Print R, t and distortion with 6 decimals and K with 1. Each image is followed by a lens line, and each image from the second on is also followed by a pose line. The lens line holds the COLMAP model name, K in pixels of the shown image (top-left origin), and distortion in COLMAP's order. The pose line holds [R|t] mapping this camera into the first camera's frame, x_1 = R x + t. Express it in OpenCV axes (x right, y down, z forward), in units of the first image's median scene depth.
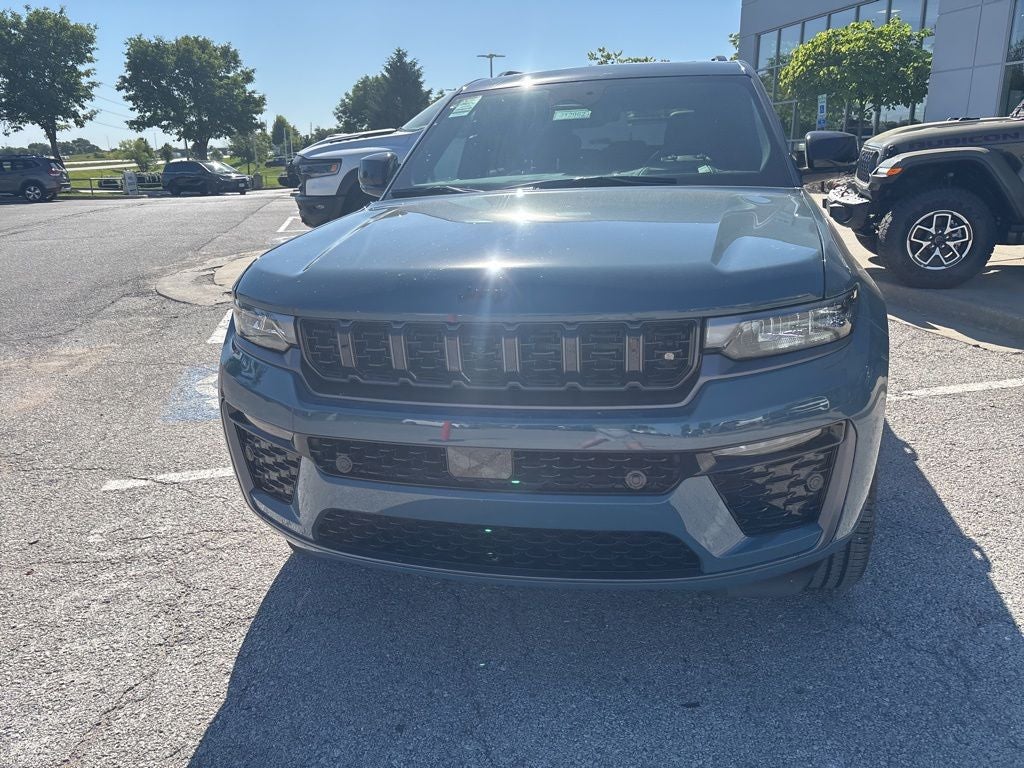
lens RADIAL K [[779.2, 0, 508.3], [0, 779.2, 382.1], [0, 0, 1]] dist [0.046915, -0.056078]
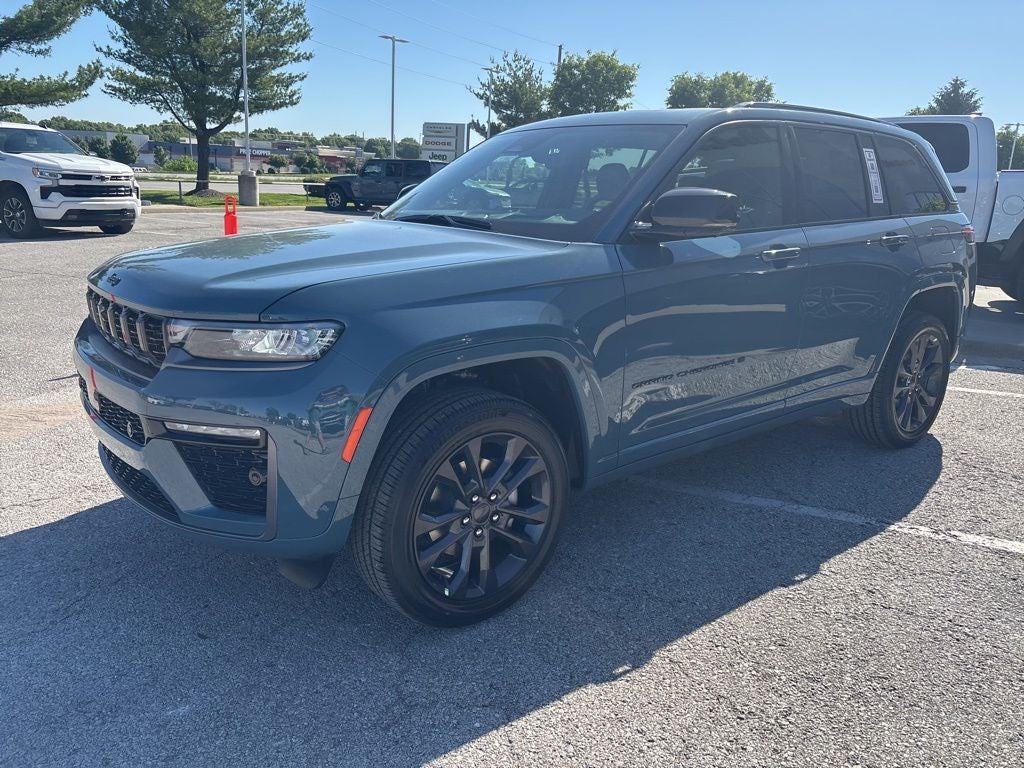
lens RADIAL K [[779.2, 0, 508.5], [0, 779.2, 373.7], [0, 0, 1]] dist [0.046915, -0.056078]
pose [[0.787880, 0.200653, -0.582223, 0.086646], [-0.226178, 0.973640, 0.029478, -0.009241], [0.572790, 0.108461, 0.812495, 0.016276]]
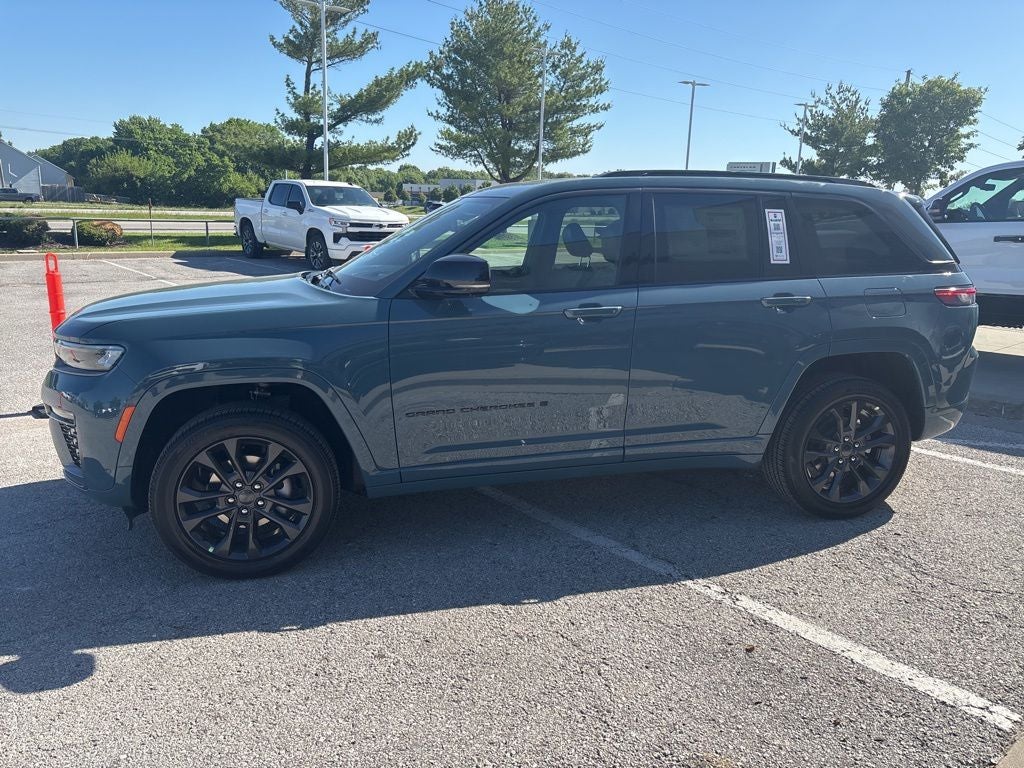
lens RADIAL K [[779.2, 0, 509.8], [0, 779.2, 380.1], [0, 0, 1]] dist [0.046915, -0.056078]
pose [[0.466541, 0.227332, -0.854786, 0.150290], [-0.282180, 0.954162, 0.099747, -0.029951], [0.838280, 0.194667, 0.509304, 0.057079]]
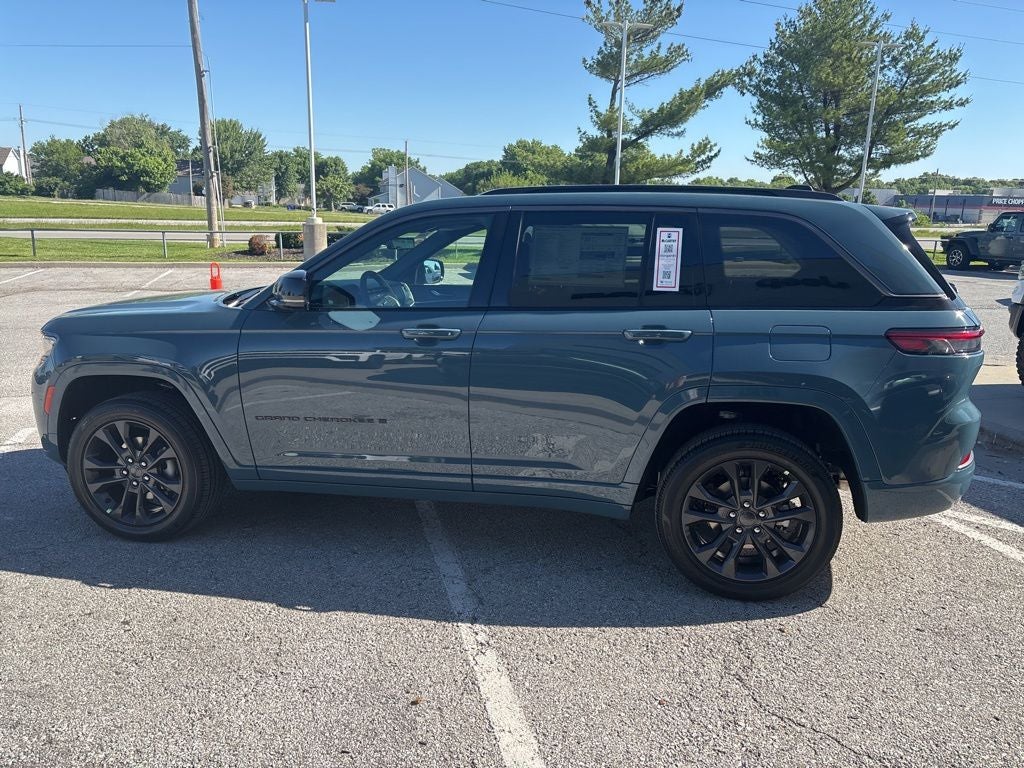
lens RADIAL K [[779.2, 0, 509.3], [0, 779.2, 389.8], [0, 0, 1]] dist [0.046915, -0.056078]
pose [[0.028964, 0.247129, -0.968549, 0.168215], [-0.297144, 0.927282, 0.227714, -0.054804], [0.954393, 0.281203, 0.100291, 0.131431]]
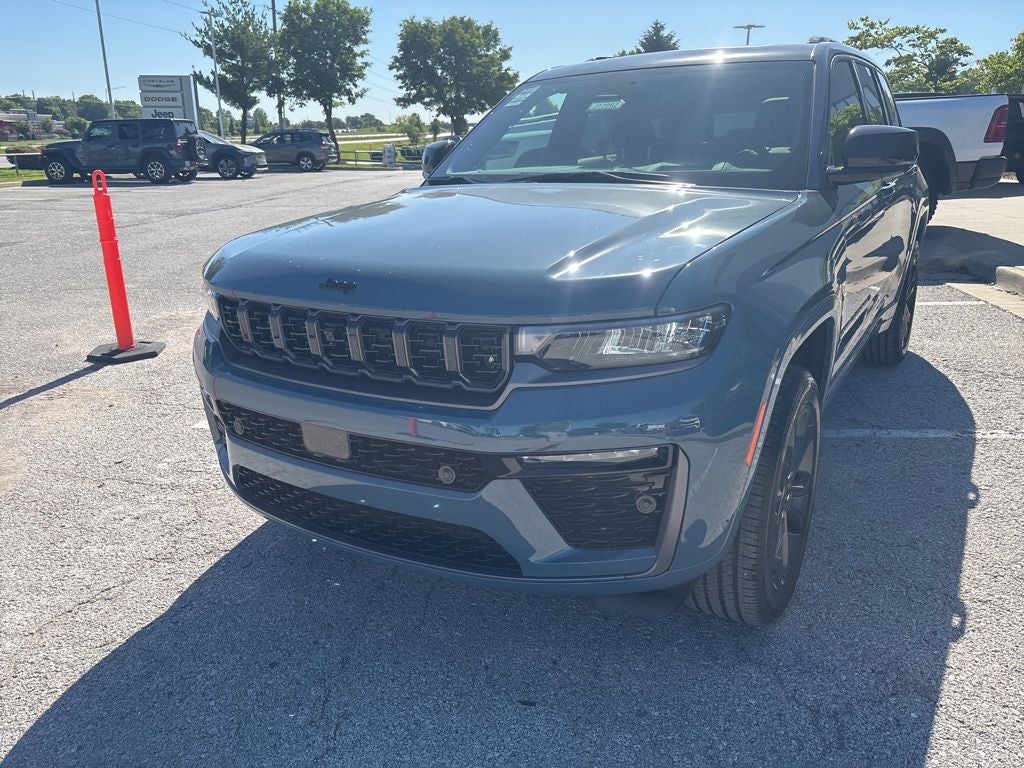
lens RADIAL K [[779.2, 0, 509.6], [0, 779.2, 390.8], [0, 0, 1]] dist [0.046915, -0.056078]
pose [[0.950847, 0.109345, -0.289712, 0.032157], [-0.098266, 0.993771, 0.052562, -0.002990], [0.293655, -0.021509, 0.955669, 0.002099]]
